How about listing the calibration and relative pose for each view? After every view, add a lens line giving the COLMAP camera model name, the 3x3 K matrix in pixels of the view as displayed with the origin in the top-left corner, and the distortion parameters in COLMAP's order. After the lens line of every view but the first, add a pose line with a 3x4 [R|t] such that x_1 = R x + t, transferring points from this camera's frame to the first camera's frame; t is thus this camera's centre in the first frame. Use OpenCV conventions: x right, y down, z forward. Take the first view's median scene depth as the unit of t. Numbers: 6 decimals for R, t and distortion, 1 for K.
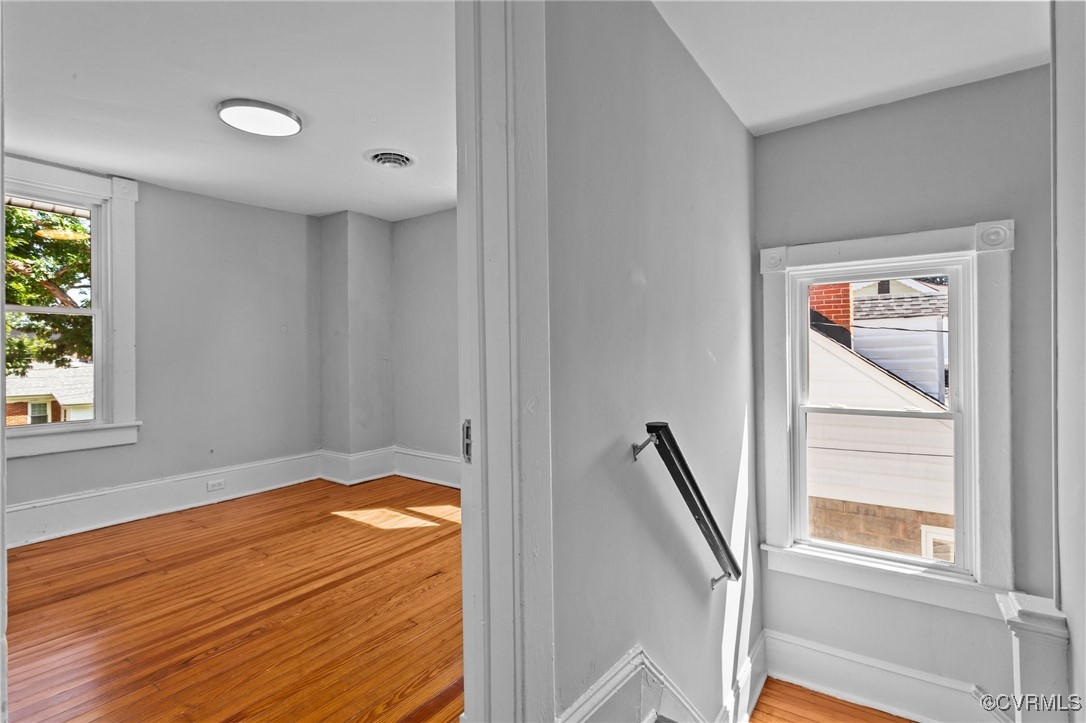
lens RADIAL K [[514.8, 0, 549.5], [0, 514.8, 355.1], [0, 0, 1]] dist [-0.000704, 0.000663]
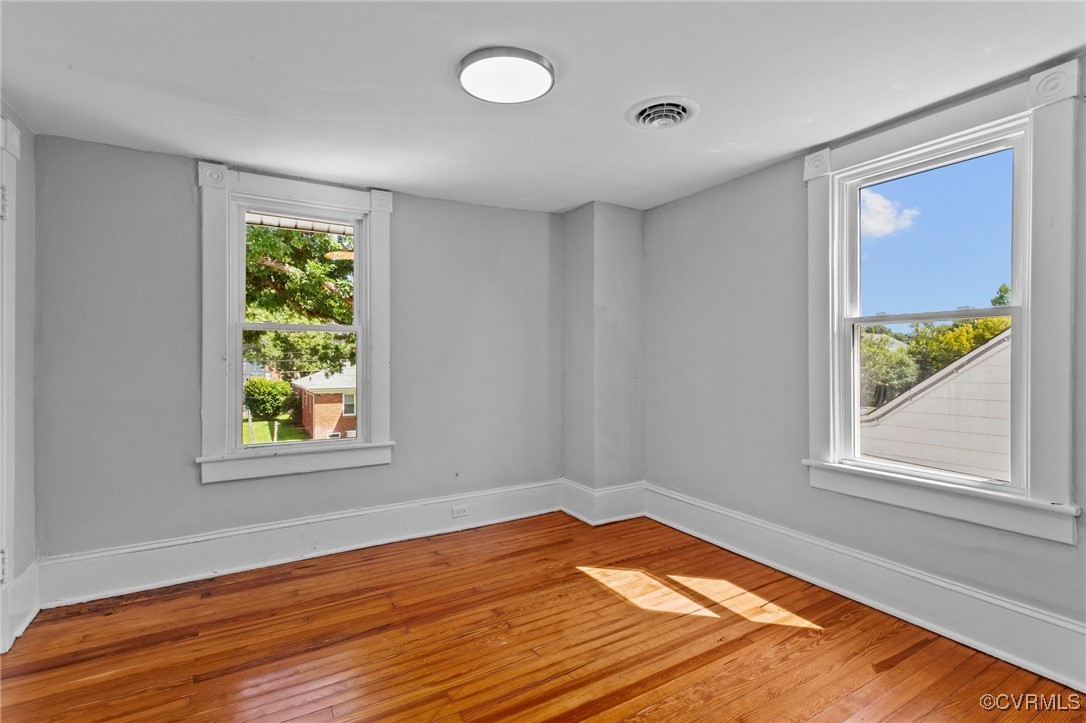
lens RADIAL K [[514.8, 0, 543.2], [0, 514.8, 363.4], [0, 0, 1]] dist [-0.000704, 0.000663]
pose [[0.908555, 0.012786, -0.417570, -0.141421], [-0.006224, 0.999835, 0.017073, -0.035843], [0.417719, -0.012913, 0.908484, 0.245493]]
